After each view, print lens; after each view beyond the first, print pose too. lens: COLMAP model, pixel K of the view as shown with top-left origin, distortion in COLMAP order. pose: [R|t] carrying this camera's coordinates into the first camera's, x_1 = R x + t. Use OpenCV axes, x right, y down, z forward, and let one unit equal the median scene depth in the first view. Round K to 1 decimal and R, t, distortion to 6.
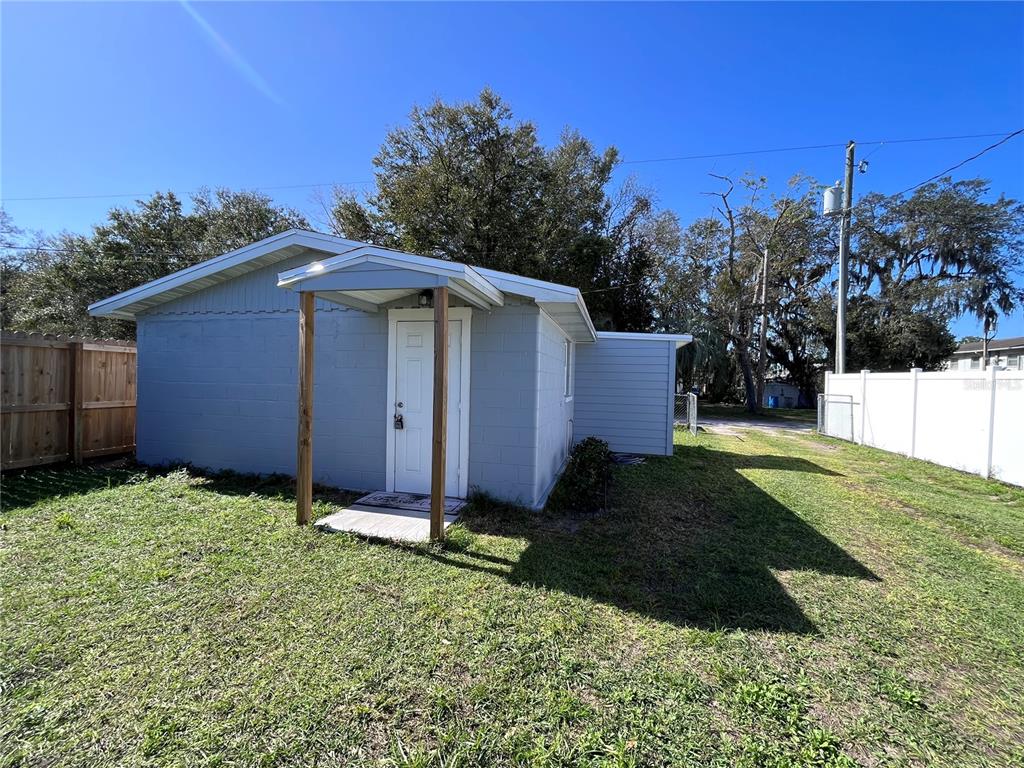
lens RADIAL K [[421.1, 0, 512.0], [0, 421.1, 384.0], [0, 0, 1]] dist [-0.002246, -0.000860]
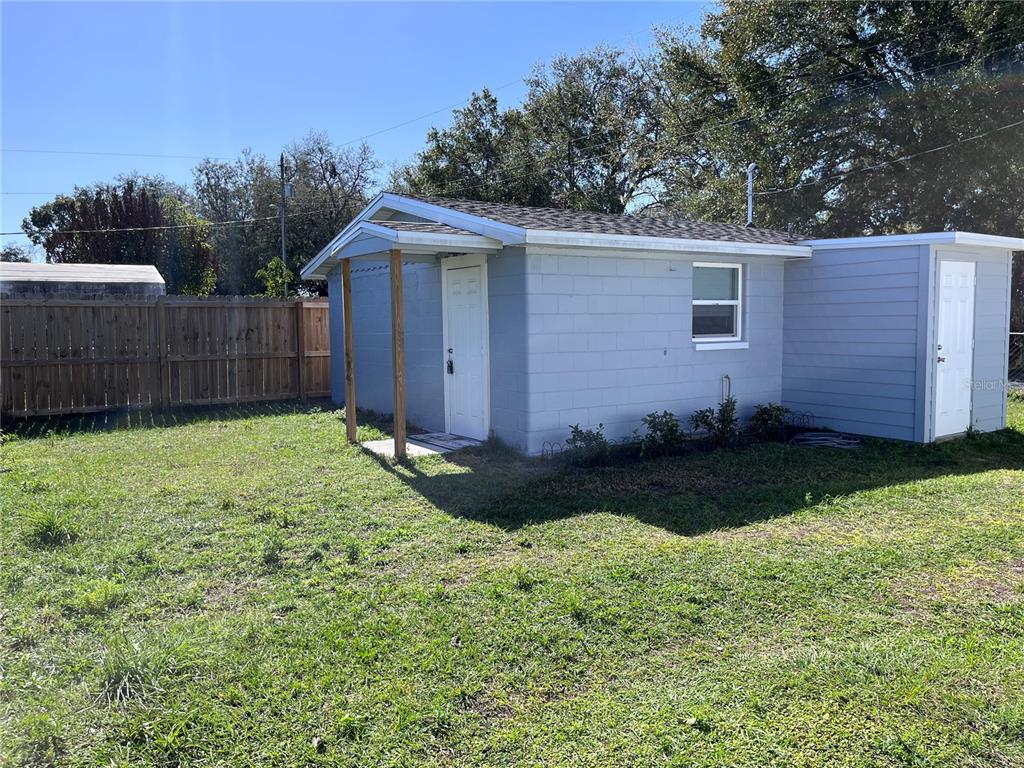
lens RADIAL K [[772.9, 0, 512.0], [0, 772.9, 384.0], [0, 0, 1]] dist [0.027658, 0.000527]
pose [[0.738333, 0.025230, -0.673964, 0.945399], [0.019908, 0.998049, 0.059171, 0.018331], [0.674142, -0.057105, 0.736391, -0.254489]]
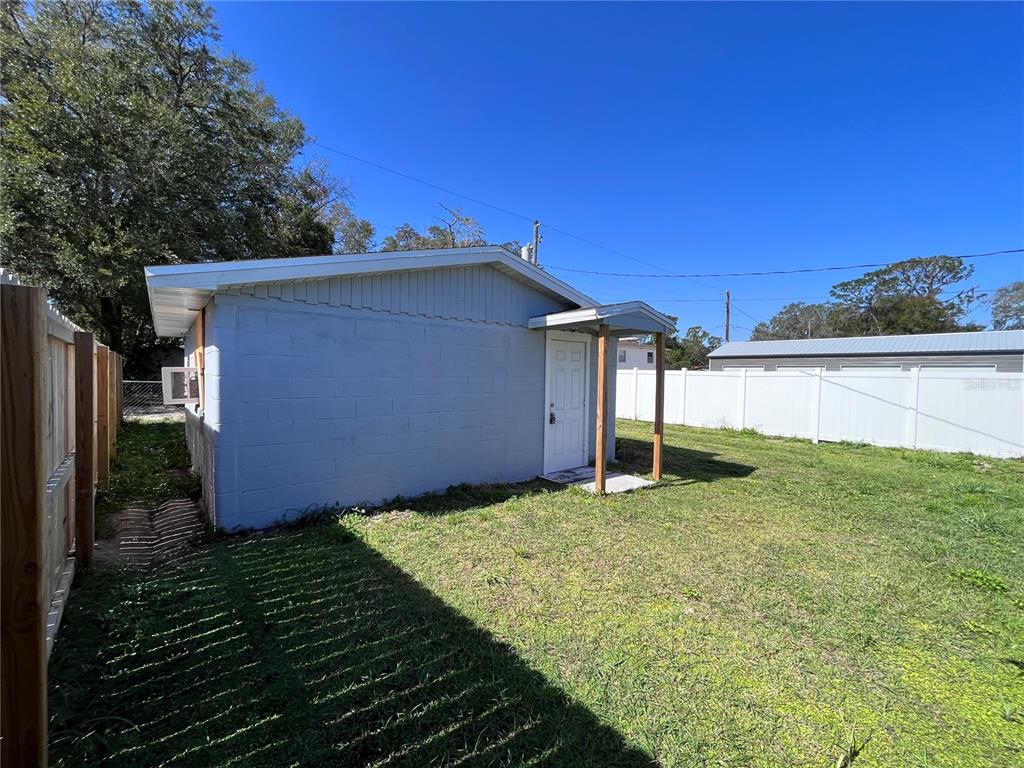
lens RADIAL K [[421.1, 0, 512.0], [0, 421.1, 384.0], [0, 0, 1]] dist [-0.002246, -0.000860]
pose [[0.584804, -0.034249, 0.810451, -1.151387], [0.006937, 0.999283, 0.037224, -0.052901], [-0.811145, -0.016146, 0.584622, 0.293423]]
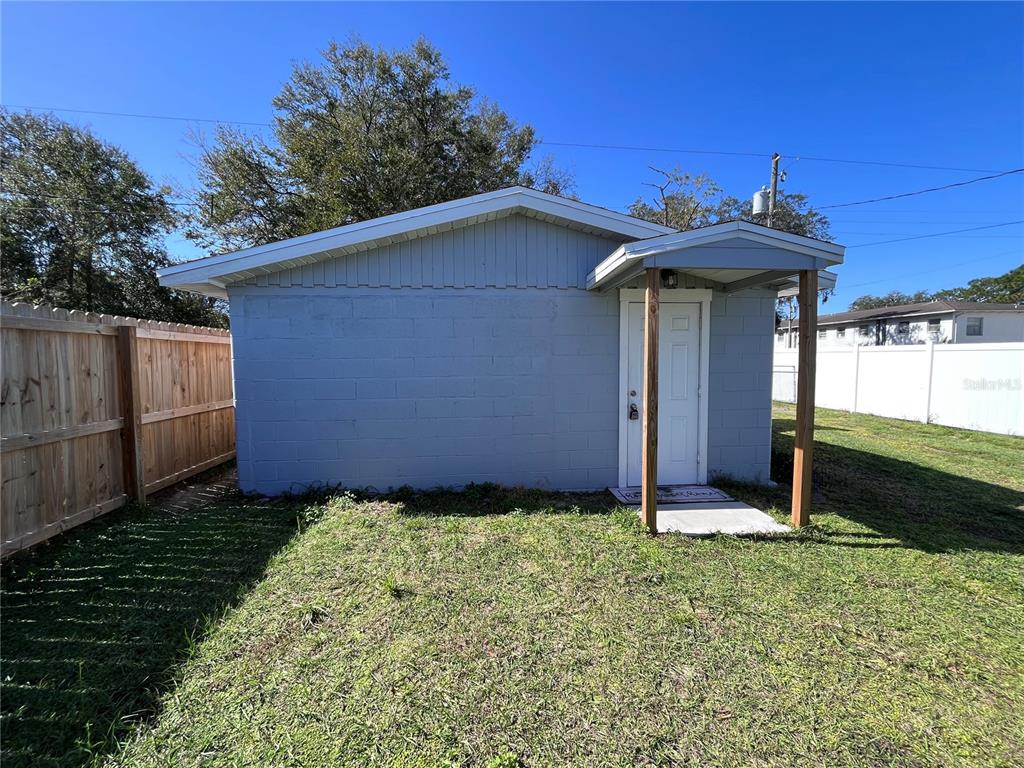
lens RADIAL K [[419.9, 0, 509.4], [0, 419.9, 383.3], [0, 0, 1]] dist [-0.003041, -0.000197]
pose [[0.946073, -0.047284, 0.320483, -0.685594], [0.031389, 0.998016, 0.054587, -0.026492], [-0.322428, -0.041584, 0.945680, 0.180981]]
